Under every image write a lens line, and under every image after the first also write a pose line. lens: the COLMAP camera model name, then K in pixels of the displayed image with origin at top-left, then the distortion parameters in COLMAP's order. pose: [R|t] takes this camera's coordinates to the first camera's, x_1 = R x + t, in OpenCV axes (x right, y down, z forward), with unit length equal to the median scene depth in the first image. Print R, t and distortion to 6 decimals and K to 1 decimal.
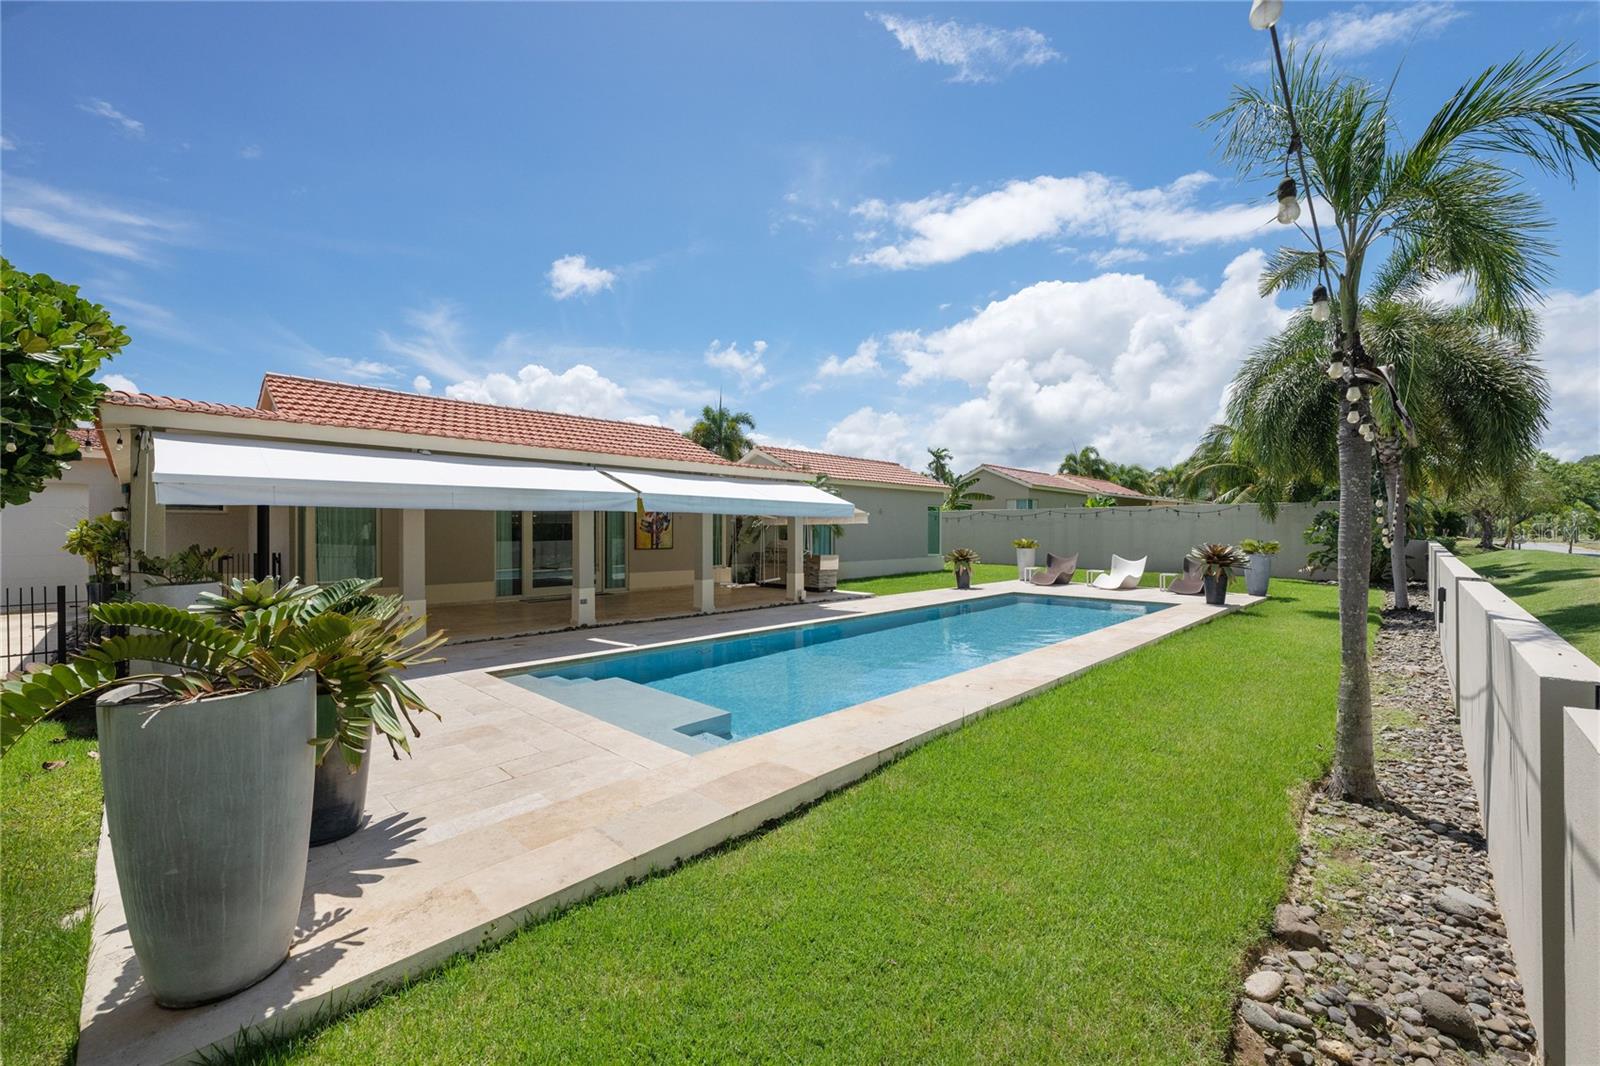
lens RADIAL K [[658.8, 0, 800.0], [0, 658.8, 533.0], [0, 0, 1]] dist [-0.001189, -0.000030]
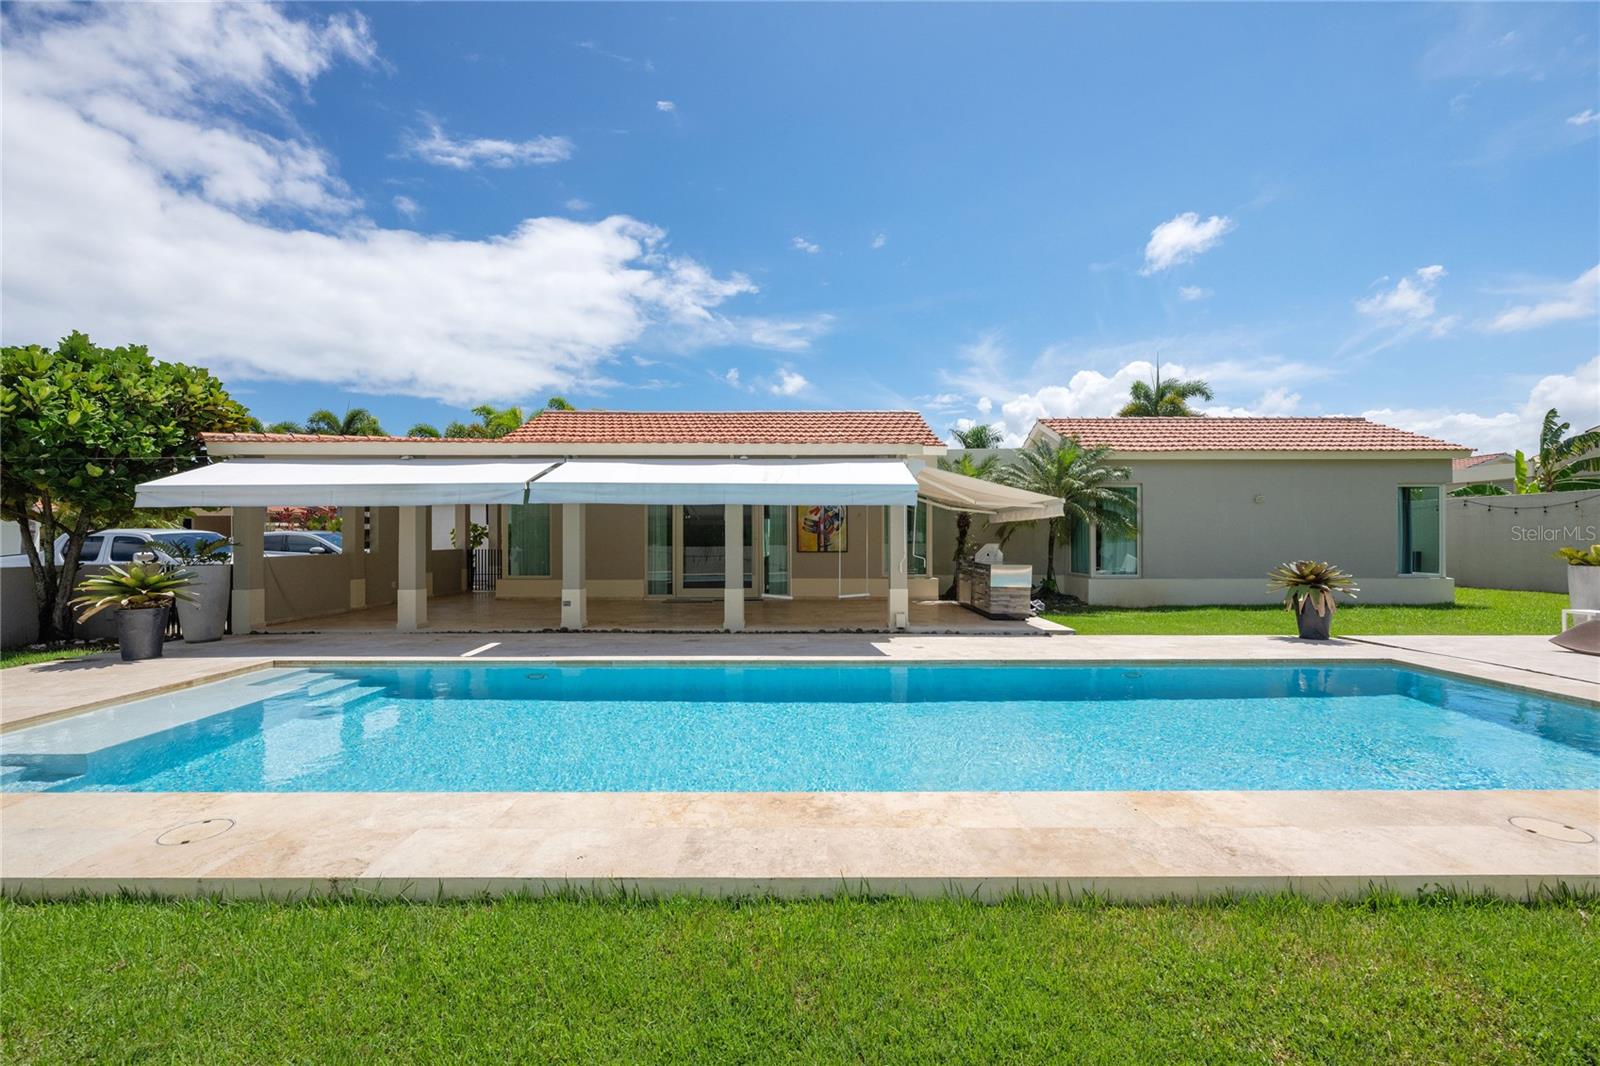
lens RADIAL K [[626.2, 0, 796.8], [0, 626.2, 565.4], [0, 0, 1]] dist [0.021632, 0.000018]
pose [[0.696657, 0.033421, -0.716626, 0.288113], [-0.003926, 0.999077, 0.042777, 0.005715], [0.717394, -0.026988, 0.696145, 0.330787]]
